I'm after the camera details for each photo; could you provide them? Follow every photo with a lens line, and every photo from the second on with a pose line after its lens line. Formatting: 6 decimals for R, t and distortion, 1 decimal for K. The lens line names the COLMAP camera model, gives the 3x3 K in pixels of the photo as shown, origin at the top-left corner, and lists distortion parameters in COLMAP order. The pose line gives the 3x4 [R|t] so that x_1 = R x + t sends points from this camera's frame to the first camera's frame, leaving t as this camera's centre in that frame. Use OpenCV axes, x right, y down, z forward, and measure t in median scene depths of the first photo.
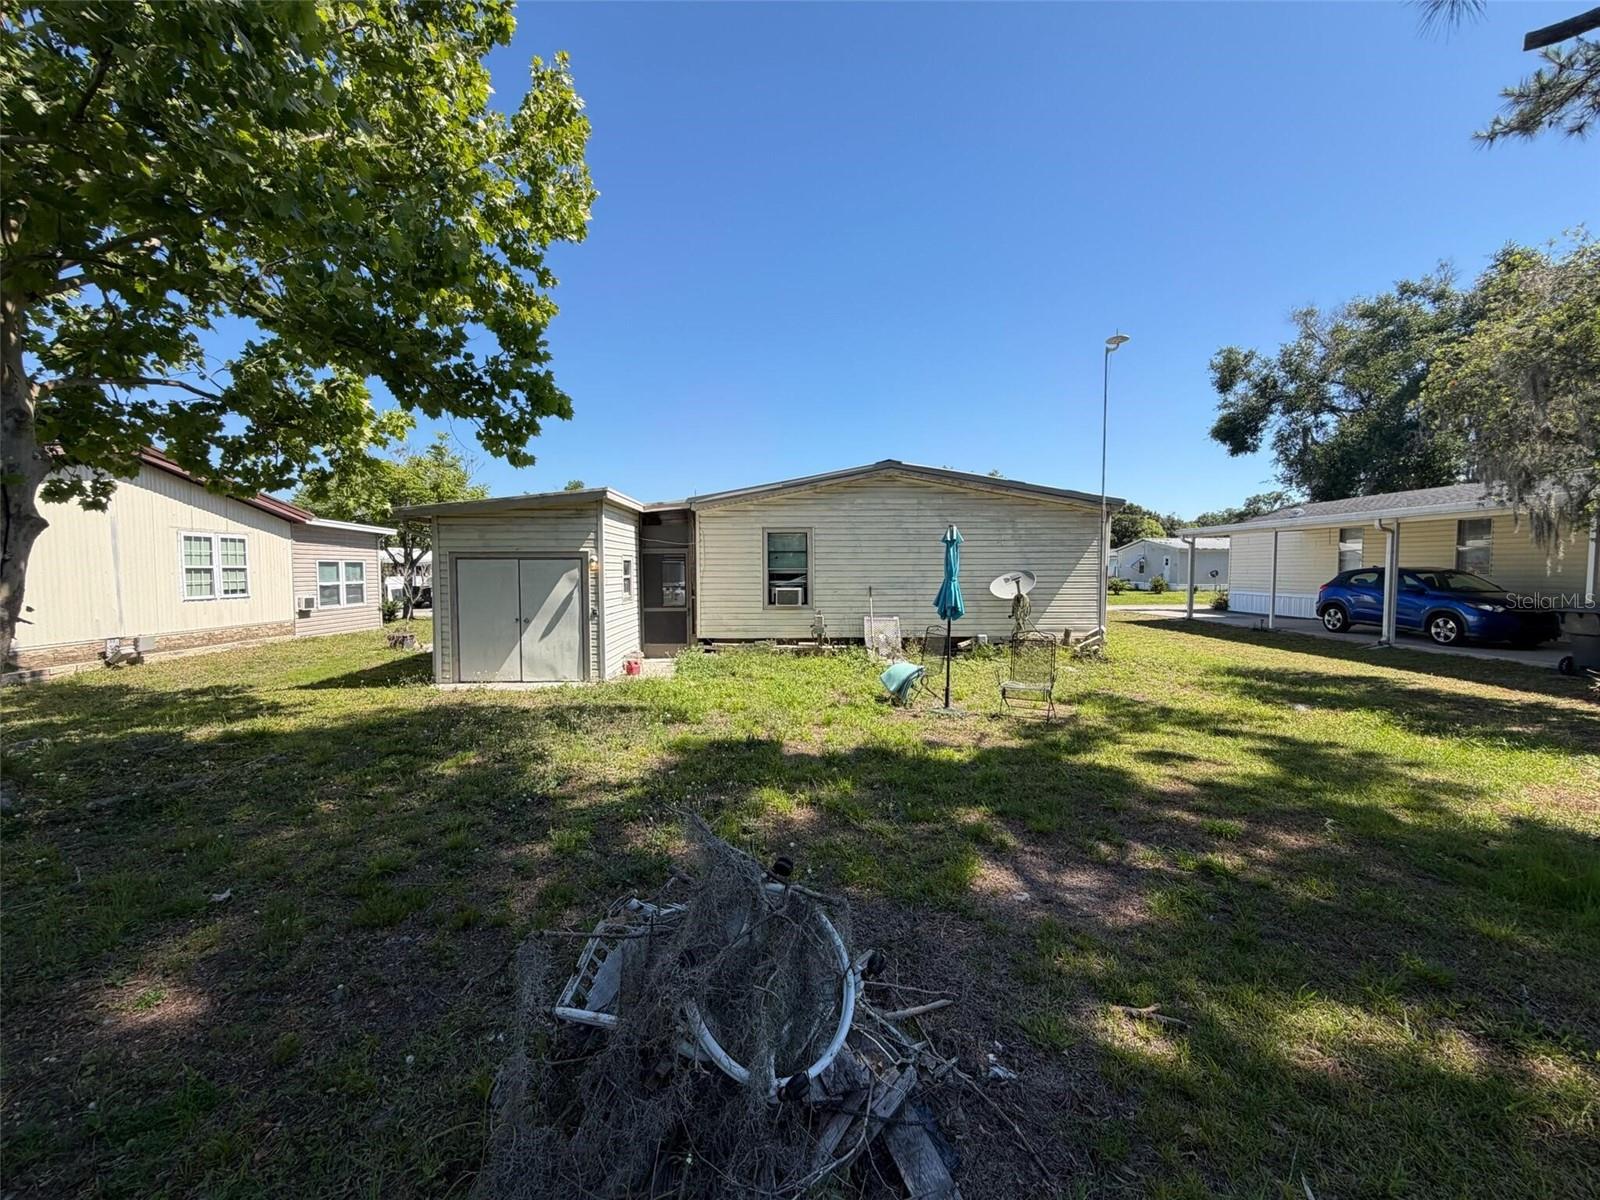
lens RADIAL K [[640.0, 0, 786.0], [0, 640.0, 601.6], [0, 0, 1]] dist [-0.000772, 0.000241]
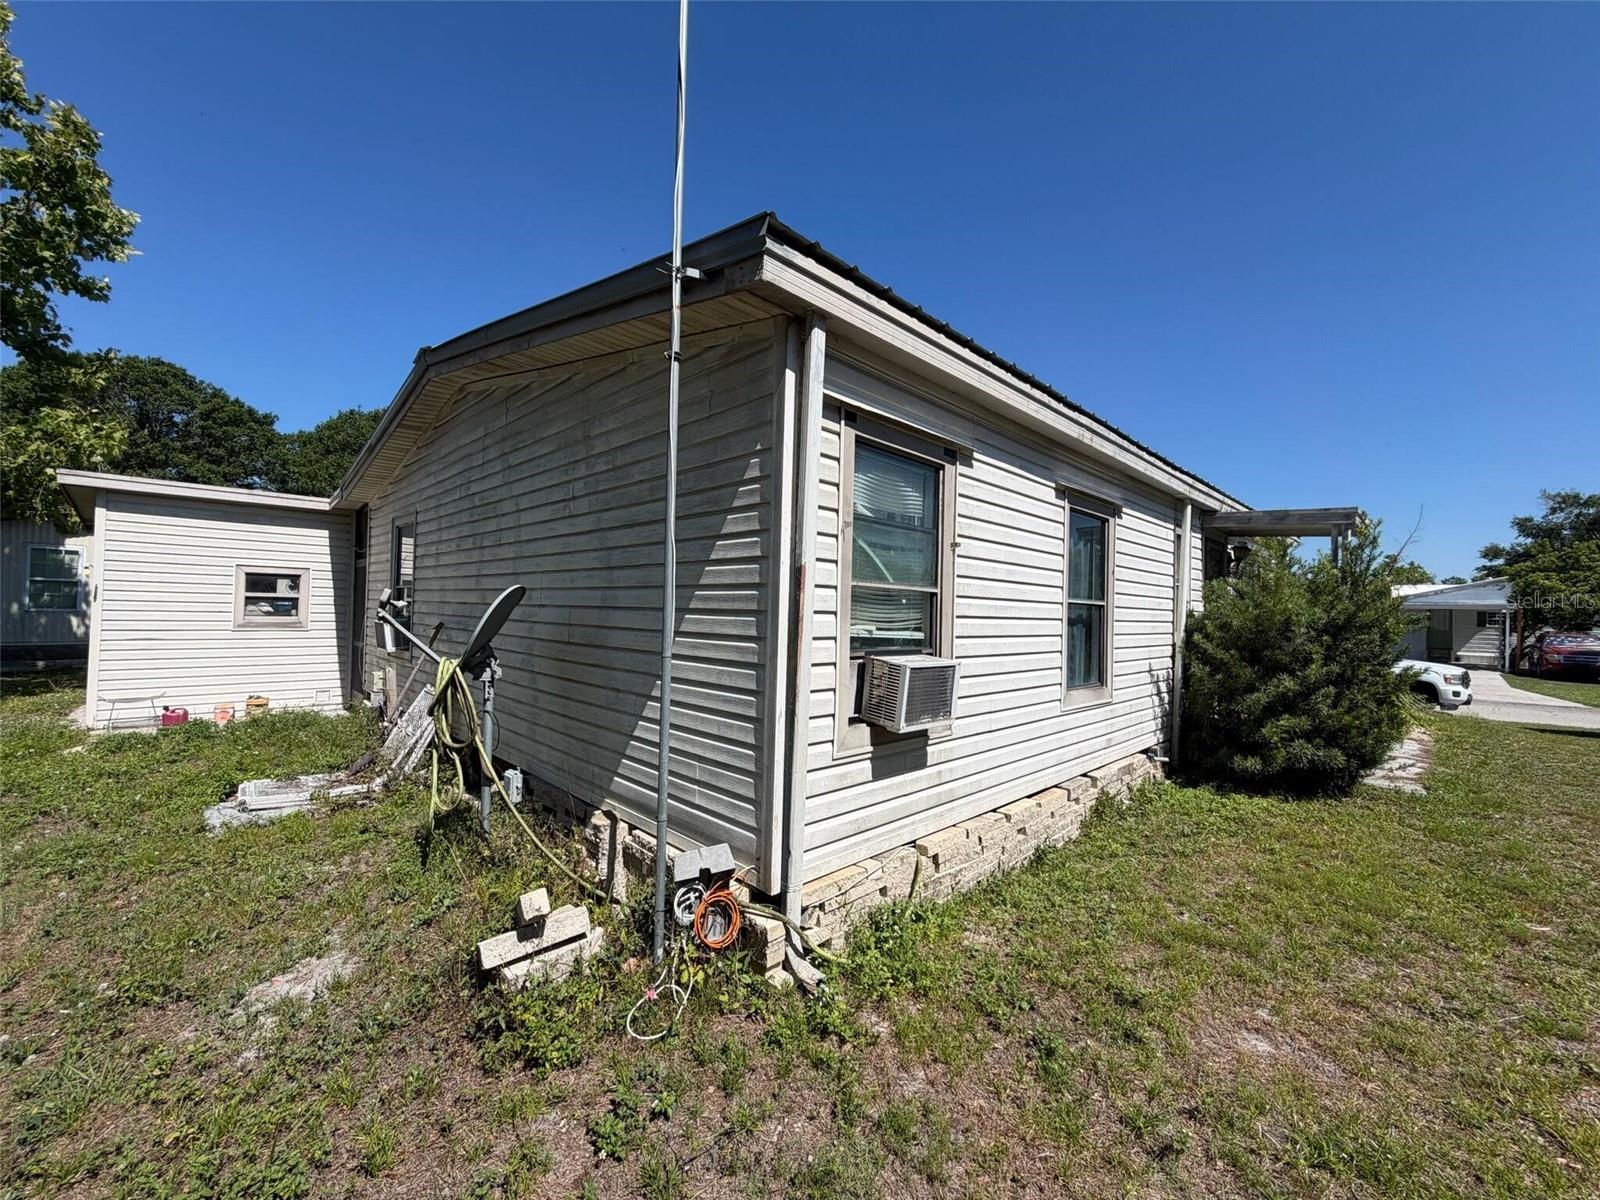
lens RADIAL K [[640.0, 0, 786.0], [0, 640.0, 601.6], [0, 0, 1]] dist [-0.000772, 0.000241]
pose [[0.678596, 0.012120, -0.734412, 0.661441], [-0.065601, 0.996868, -0.044165, -0.034749], [0.731577, 0.078148, 0.677265, 0.861593]]
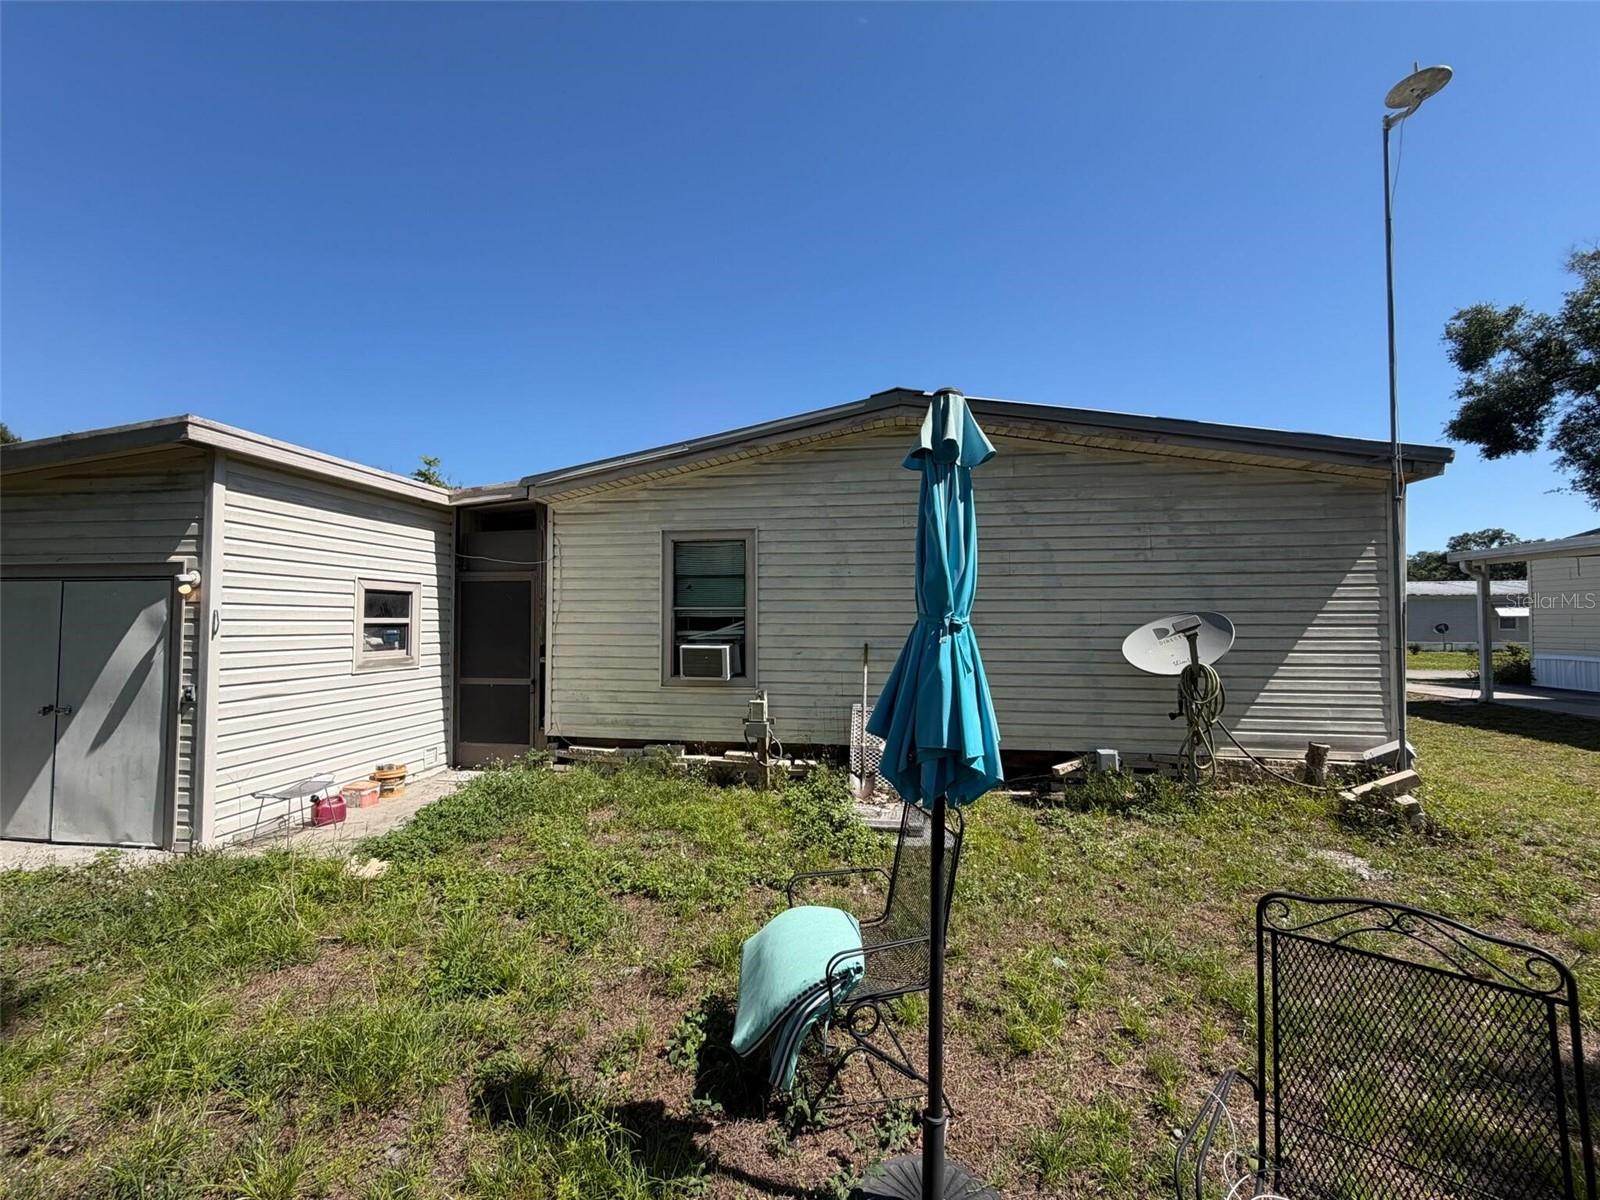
lens RADIAL K [[640.0, 0, 786.0], [0, 640.0, 601.6], [0, 0, 1]] dist [-0.000772, 0.000241]
pose [[0.985182, -0.000923, -0.171509, 0.155820], [-0.013128, 0.996646, -0.080771, -0.014795], [0.171009, 0.081826, 0.981866, 0.492932]]
